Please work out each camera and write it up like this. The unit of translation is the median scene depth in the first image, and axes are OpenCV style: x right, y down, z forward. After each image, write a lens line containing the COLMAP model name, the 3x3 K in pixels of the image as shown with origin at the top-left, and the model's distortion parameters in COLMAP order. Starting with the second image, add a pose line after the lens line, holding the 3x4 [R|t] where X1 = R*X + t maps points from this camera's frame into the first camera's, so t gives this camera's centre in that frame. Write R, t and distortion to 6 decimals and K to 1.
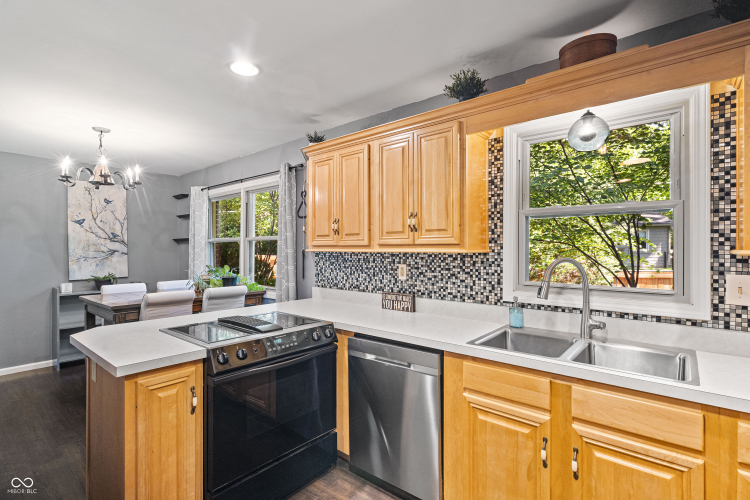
lens RADIAL K [[370.2, 0, 373.9], [0, 370.2, 250.4], [0, 0, 1]] dist [-0.001266, 0.000369]
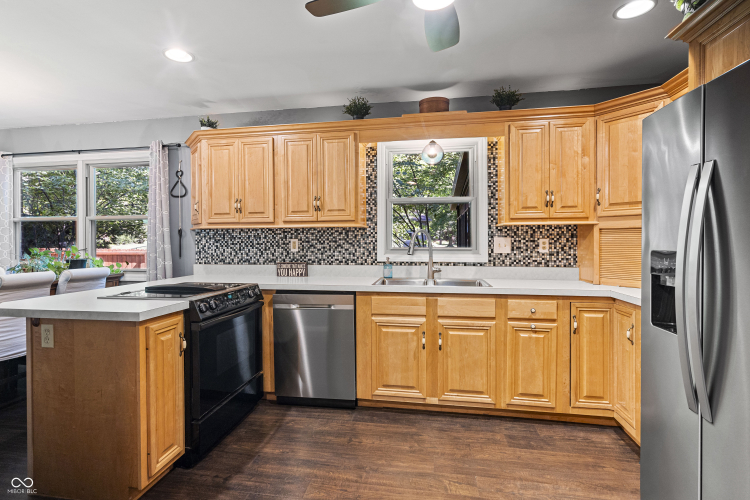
lens RADIAL K [[370.2, 0, 377.7], [0, 370.2, 245.6], [0, 0, 1]] dist [-0.001266, 0.000369]
pose [[0.853942, -0.011917, 0.520232, -0.402798], [0.007774, 0.999918, 0.010143, 0.061133], [-0.520311, -0.004617, 0.853964, -0.231041]]
